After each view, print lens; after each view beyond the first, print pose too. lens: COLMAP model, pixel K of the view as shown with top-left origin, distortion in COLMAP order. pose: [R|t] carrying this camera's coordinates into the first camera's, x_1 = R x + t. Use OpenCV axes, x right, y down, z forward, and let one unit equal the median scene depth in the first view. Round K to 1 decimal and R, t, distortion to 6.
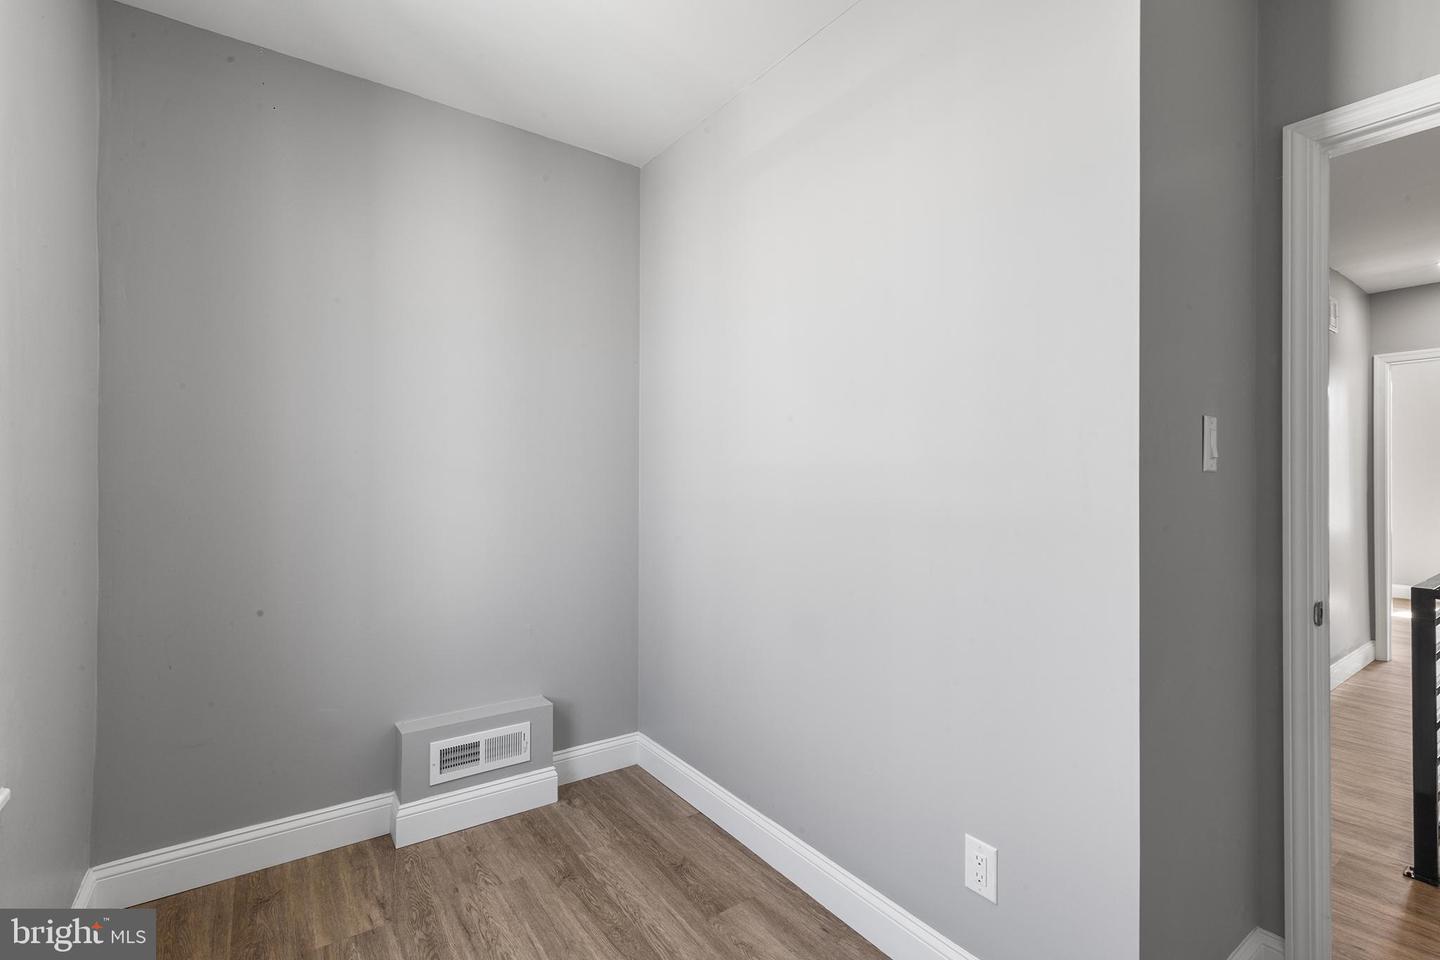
lens RADIAL K [[651.4, 0, 720.7], [0, 651.4, 476.6], [0, 0, 1]] dist [0.005667, -0.000399]
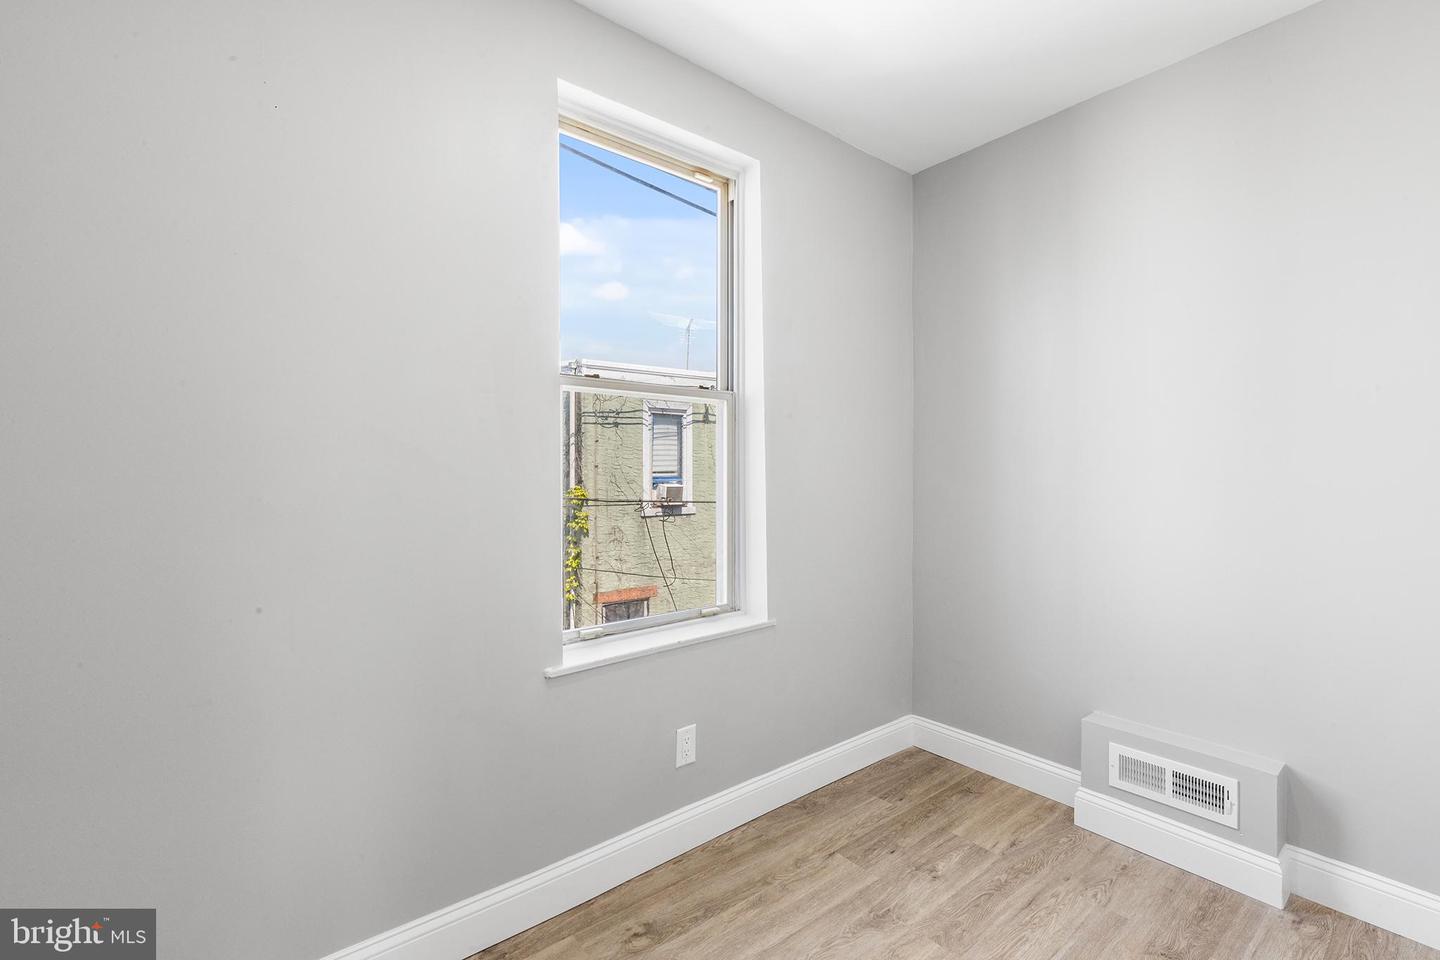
lens RADIAL K [[651.4, 0, 715.1], [0, 651.4, 487.8], [0, 0, 1]] dist [0.005667, -0.000399]
pose [[0.051642, 0.020030, -0.998465, 0.544007], [0.001701, 0.999796, 0.020145, 0.004757], [0.998664, -0.002739, 0.051597, 0.388552]]
